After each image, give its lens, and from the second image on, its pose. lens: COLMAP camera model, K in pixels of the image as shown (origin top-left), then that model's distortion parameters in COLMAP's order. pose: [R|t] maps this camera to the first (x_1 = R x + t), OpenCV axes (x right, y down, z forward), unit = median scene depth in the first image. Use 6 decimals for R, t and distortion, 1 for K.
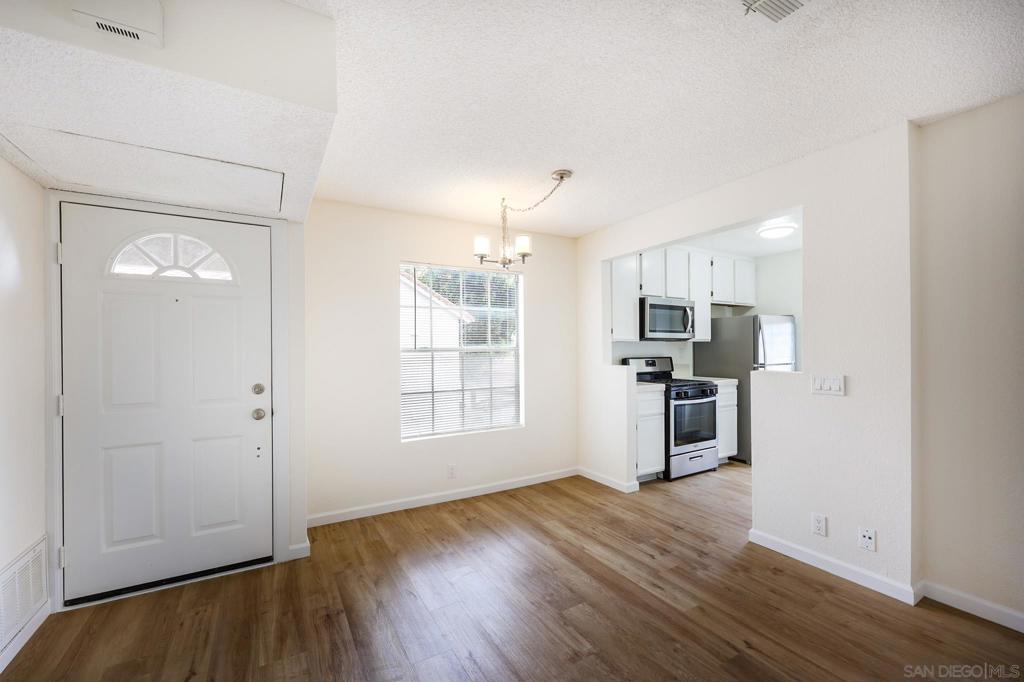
lens RADIAL K [[416.6, 0, 504.7], [0, 416.6, 350.6], [0, 0, 1]] dist [0.000307, -0.000447]
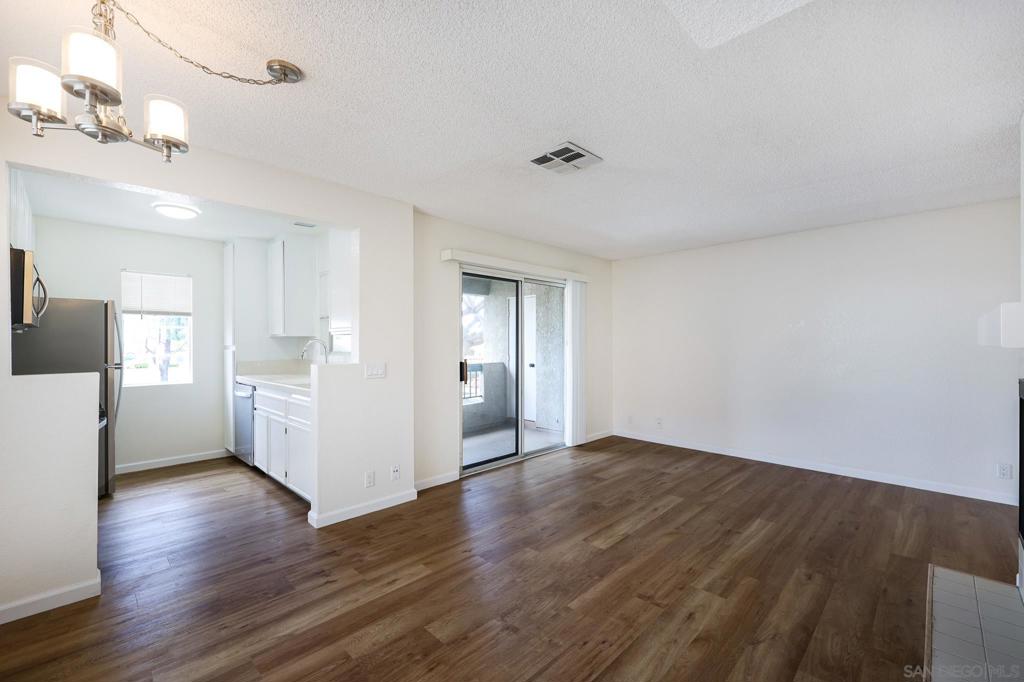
lens RADIAL K [[431.5, 0, 507.6], [0, 431.5, 342.8], [0, 0, 1]] dist [-0.000720, 0.000366]
pose [[-0.261056, 0.007914, 0.965291, -0.491764], [0.006692, 0.999957, -0.006388, 0.003505], [-0.965301, 0.004792, -0.261098, 0.700806]]
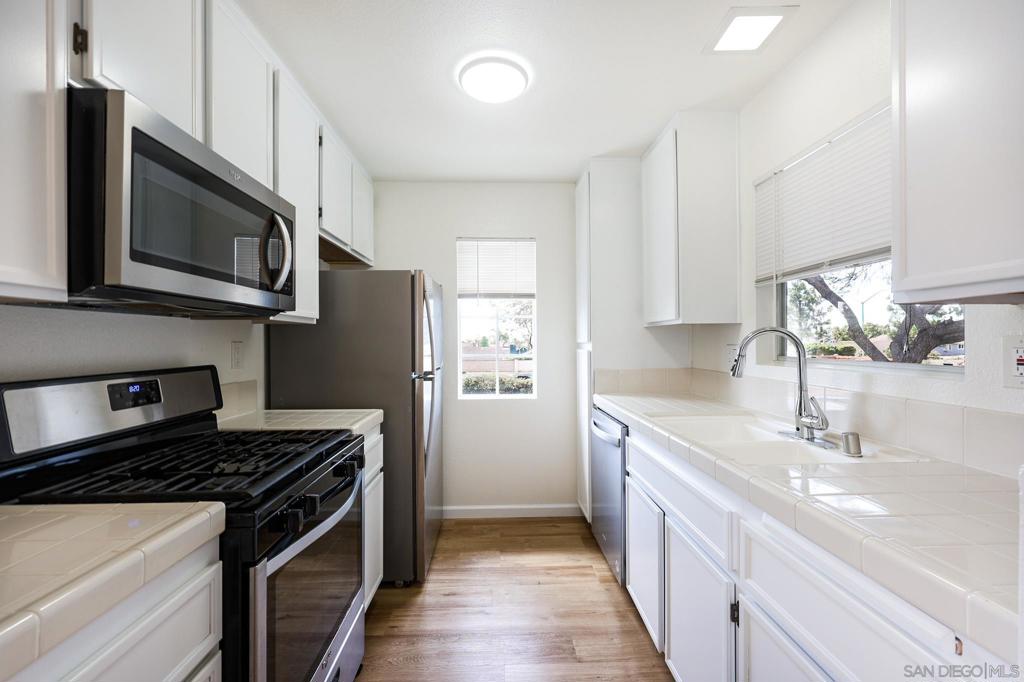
lens RADIAL K [[416.6, 0, 511.4], [0, 416.6, 340.0], [0, 0, 1]] dist [0.000307, -0.000447]
pose [[0.470815, 0.005846, 0.882213, 0.328088], [0.006220, 0.999931, -0.009946, -0.000387], [-0.882210, 0.010170, 0.470746, 0.952701]]
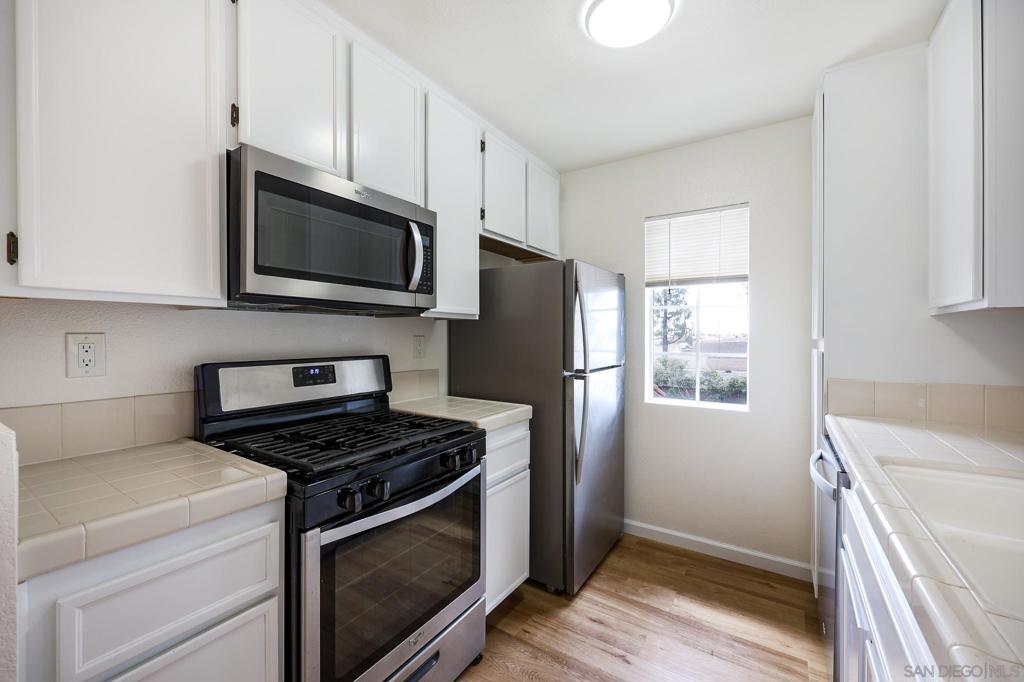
lens RADIAL K [[416.6, 0, 508.0], [0, 416.6, 338.3], [0, 0, 1]] dist [0.000307, -0.000447]
pose [[0.896711, 0.004263, 0.442595, 0.489893], [-0.004366, 0.999990, -0.000784, -0.001966], [-0.442594, -0.001229, 0.896721, 0.884071]]
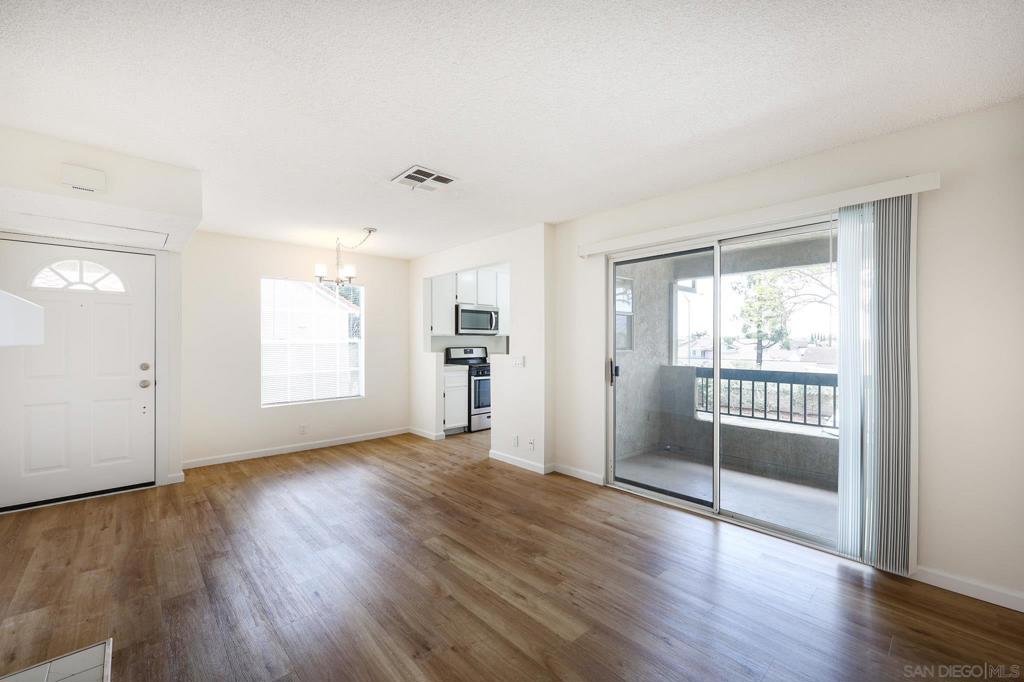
lens RADIAL K [[416.6, 0, 509.5], [0, 416.6, 340.3], [0, 0, 1]] dist [0.000307, -0.000447]
pose [[0.975118, 0.006147, 0.221603, 0.253425], [-0.004649, 0.999963, -0.007280, 0.003501], [-0.221640, 0.006069, 0.975110, -0.542251]]
